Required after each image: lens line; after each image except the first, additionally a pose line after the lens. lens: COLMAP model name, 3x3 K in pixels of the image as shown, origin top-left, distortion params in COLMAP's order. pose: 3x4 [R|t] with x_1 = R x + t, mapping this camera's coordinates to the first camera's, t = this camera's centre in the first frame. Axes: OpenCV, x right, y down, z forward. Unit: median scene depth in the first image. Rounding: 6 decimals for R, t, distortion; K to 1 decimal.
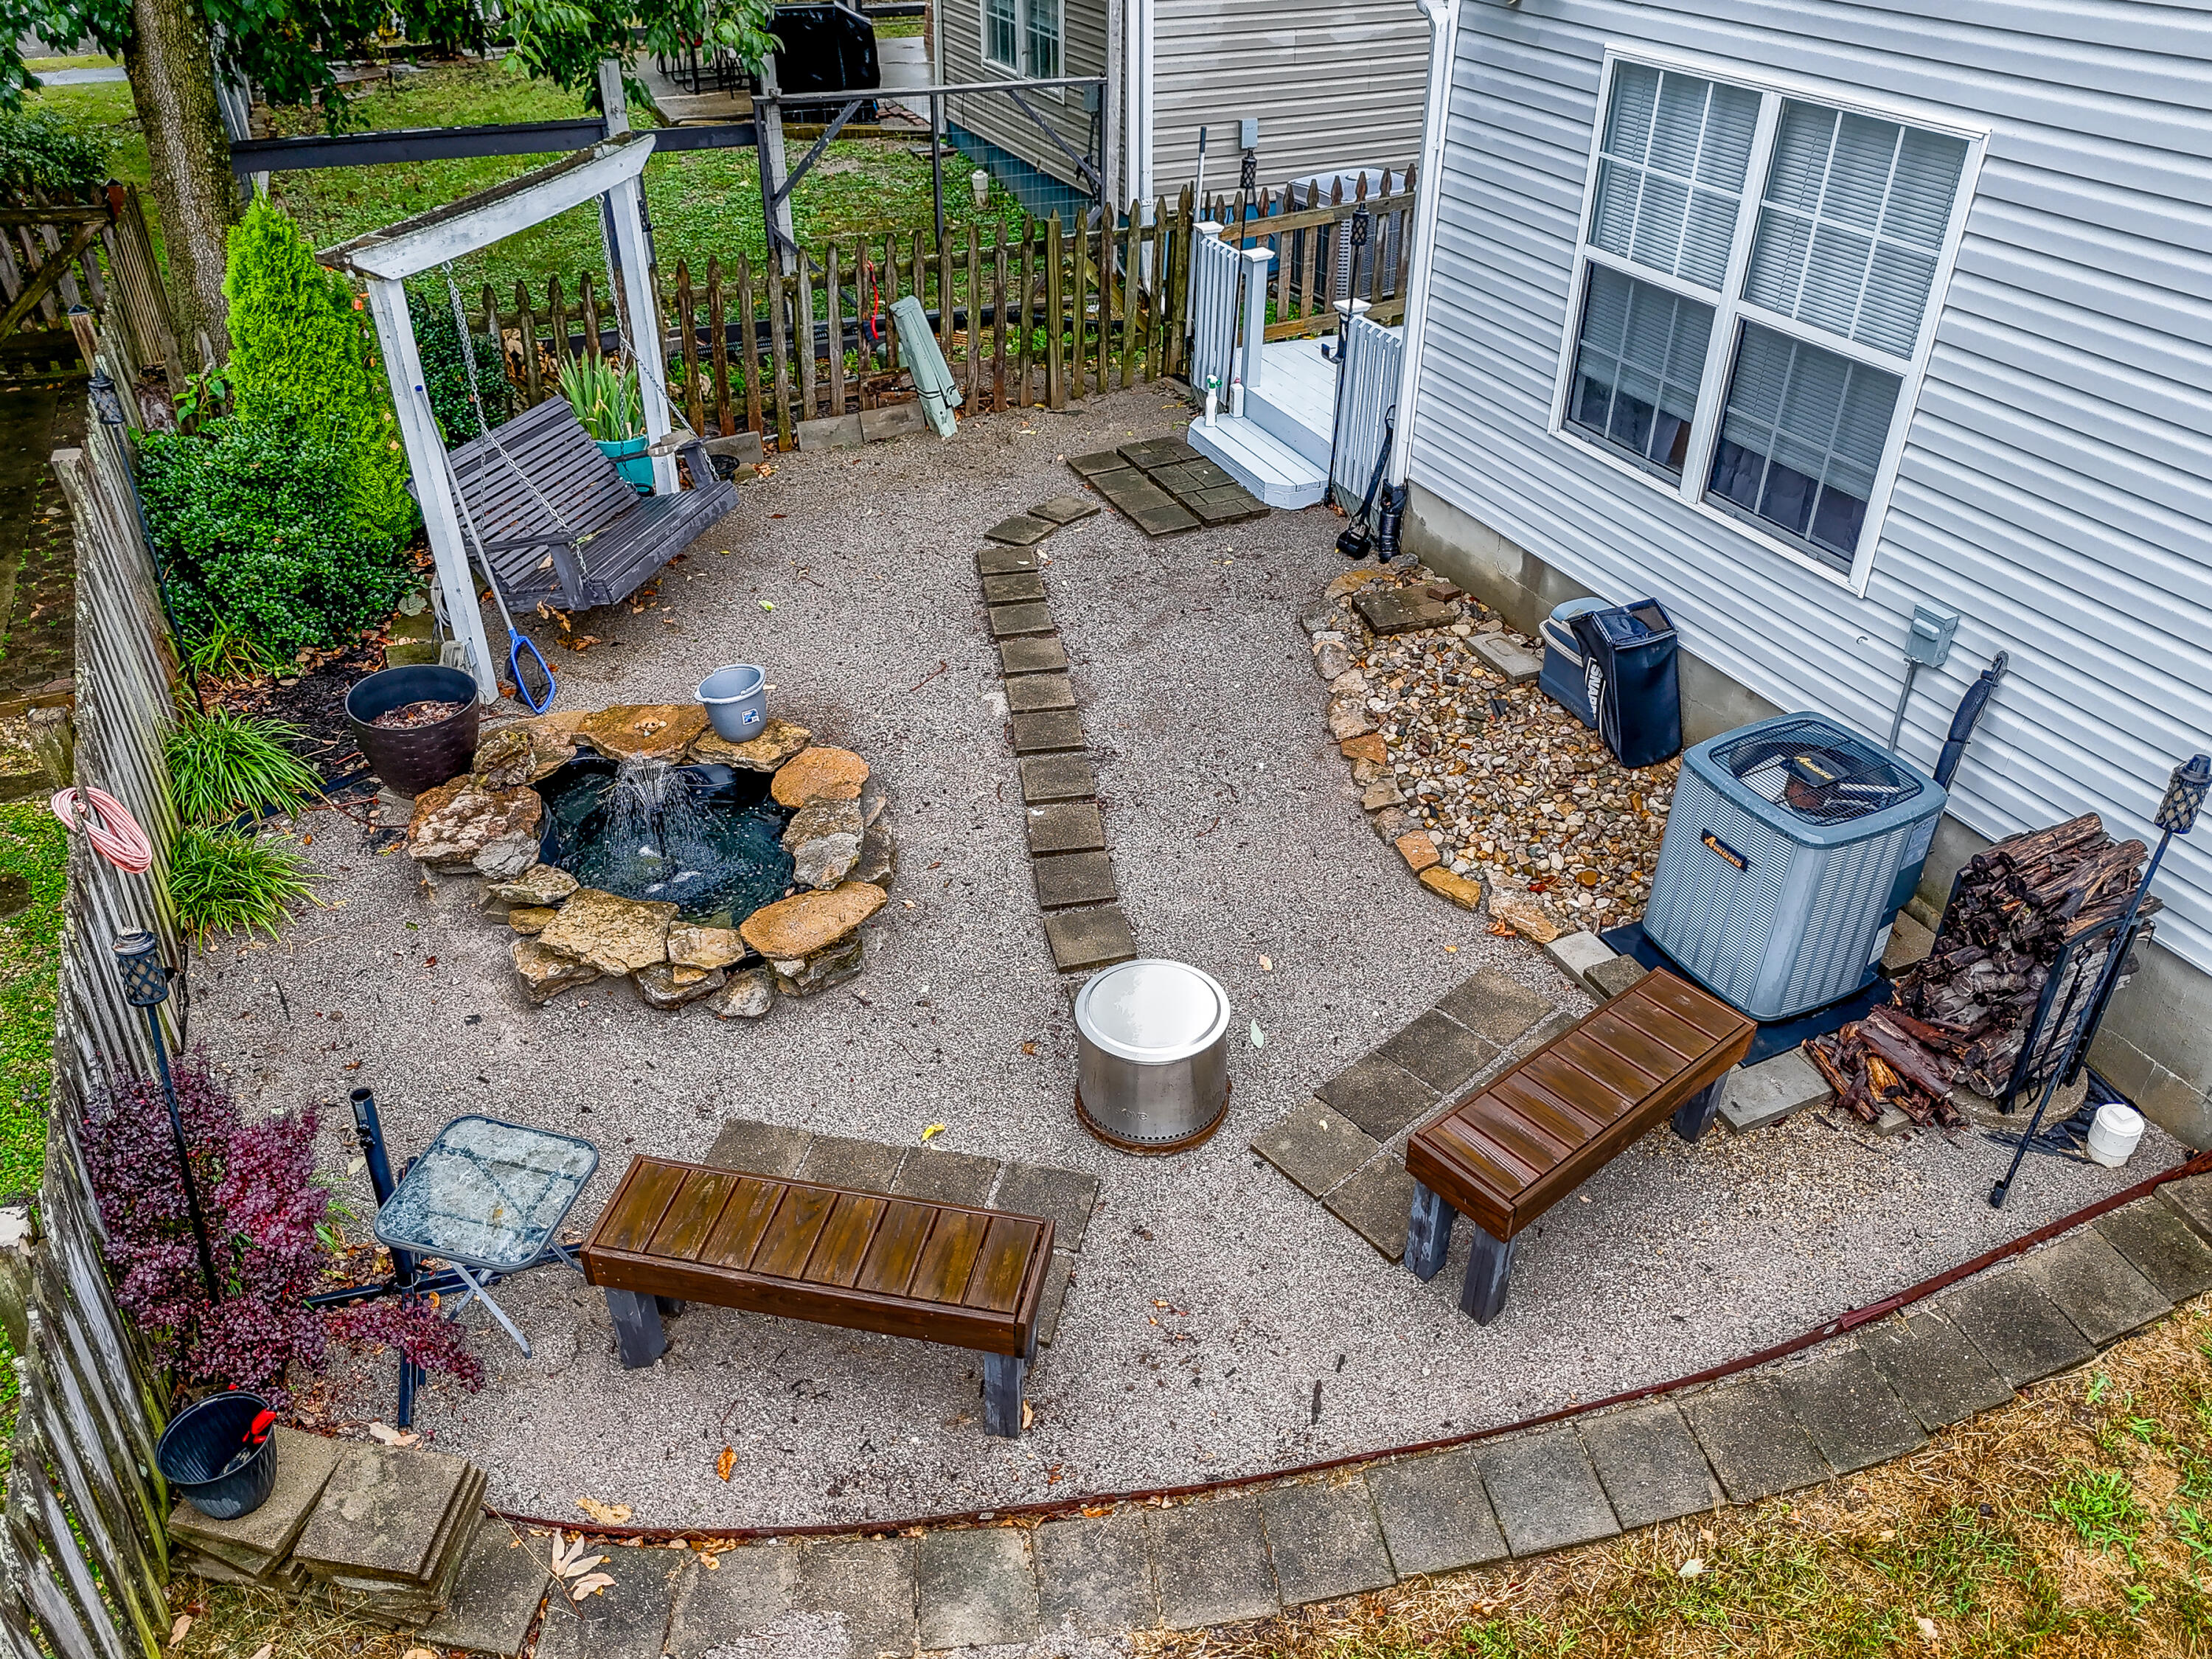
lens RADIAL K [[1641.7, 0, 1108.8], [0, 1641.7, 824.4], [0, 0, 1]] dist [0.108768, -0.133239]
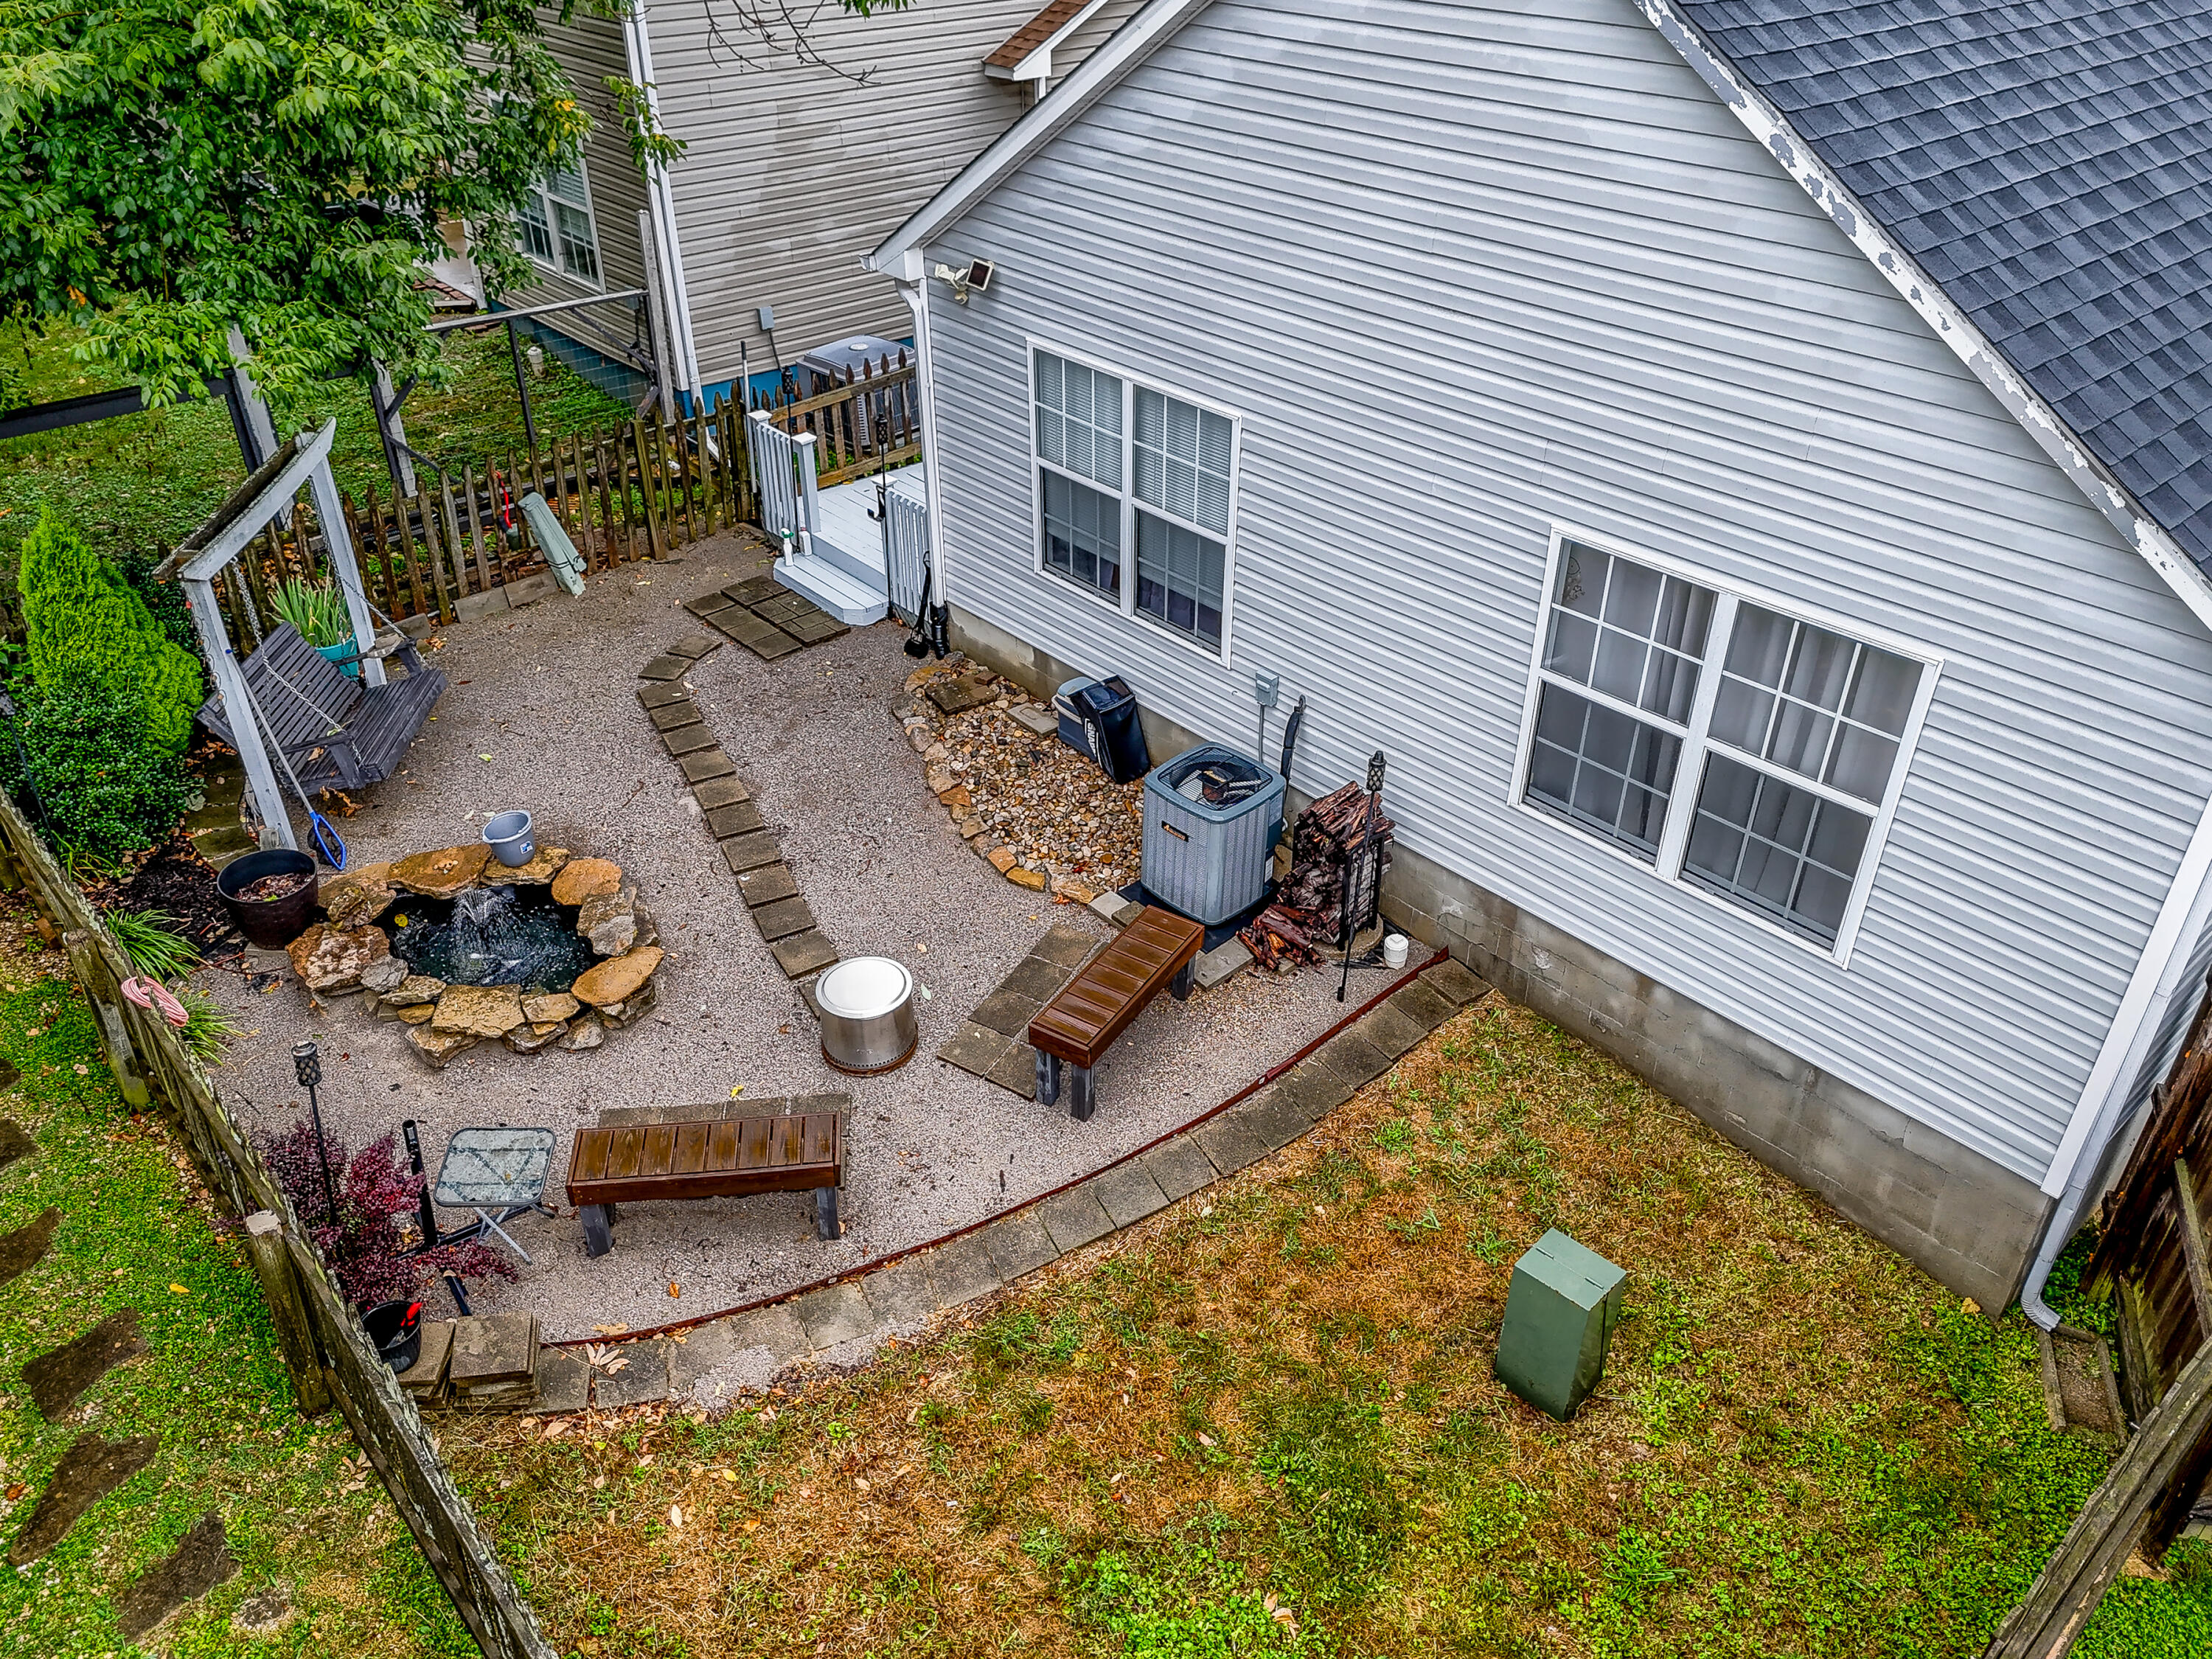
lens RADIAL K [[1641.7, 0, 1108.8], [0, 1641.7, 824.4], [0, 0, 1]] dist [0.108768, -0.133239]
pose [[0.950908, -0.166771, 0.260693, -0.118991], [0.166694, 0.985750, 0.022570, -0.036080], [-0.260742, 0.021994, 0.965158, -0.540806]]
